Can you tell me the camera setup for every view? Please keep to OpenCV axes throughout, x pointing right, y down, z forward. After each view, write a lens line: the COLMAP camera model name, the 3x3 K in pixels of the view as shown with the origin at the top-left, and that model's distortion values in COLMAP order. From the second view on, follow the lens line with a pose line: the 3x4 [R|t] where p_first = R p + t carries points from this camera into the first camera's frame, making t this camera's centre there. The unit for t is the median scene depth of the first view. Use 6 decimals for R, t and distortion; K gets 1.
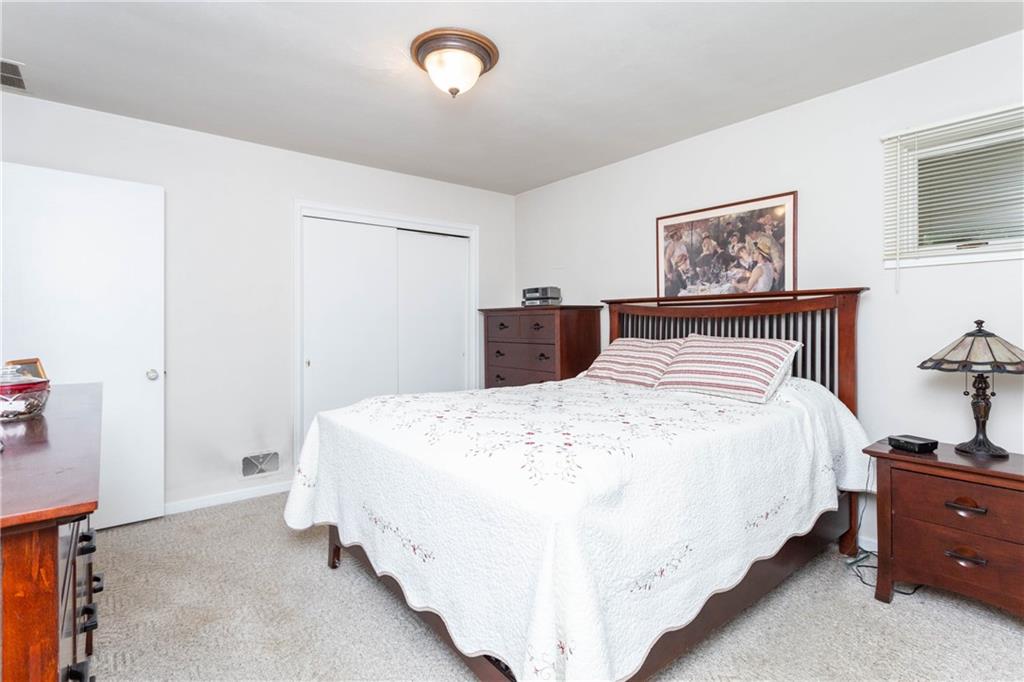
lens RADIAL K [[533.3, 0, 521.4], [0, 533.3, 324.2], [0, 0, 1]] dist [-0.002726, 0.004745]
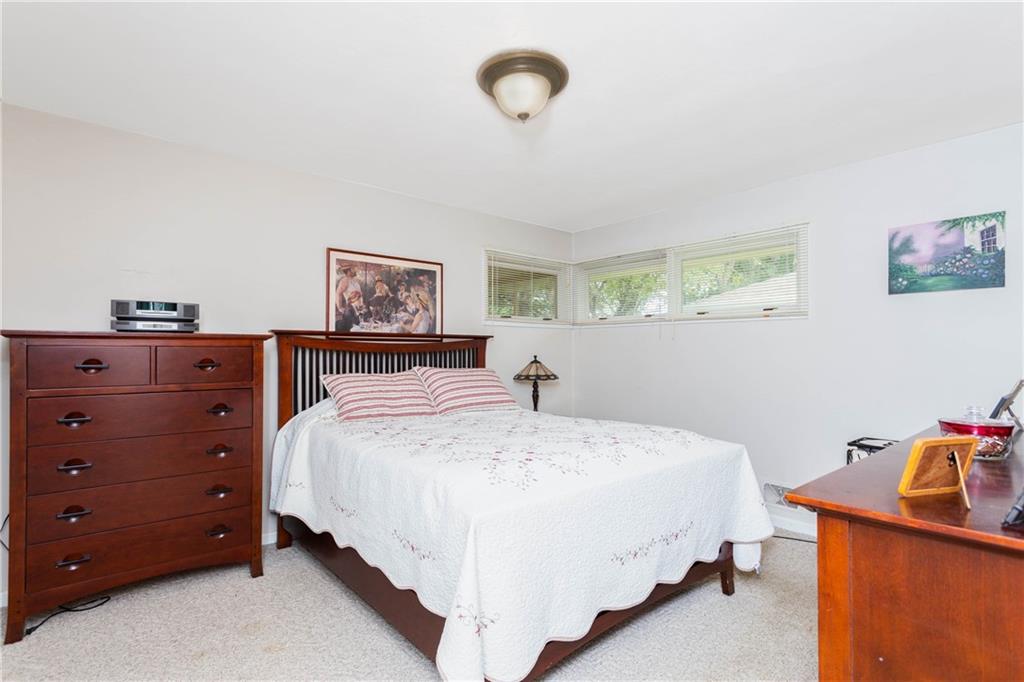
lens RADIAL K [[533.3, 0, 513.1], [0, 533.3, 344.5], [0, 0, 1]] dist [-0.002726, 0.004745]
pose [[-0.089505, 0.021100, 0.995763, -0.810043], [0.005771, 0.999770, -0.020666, -0.004722], [-0.995970, 0.003897, -0.089606, 0.845814]]
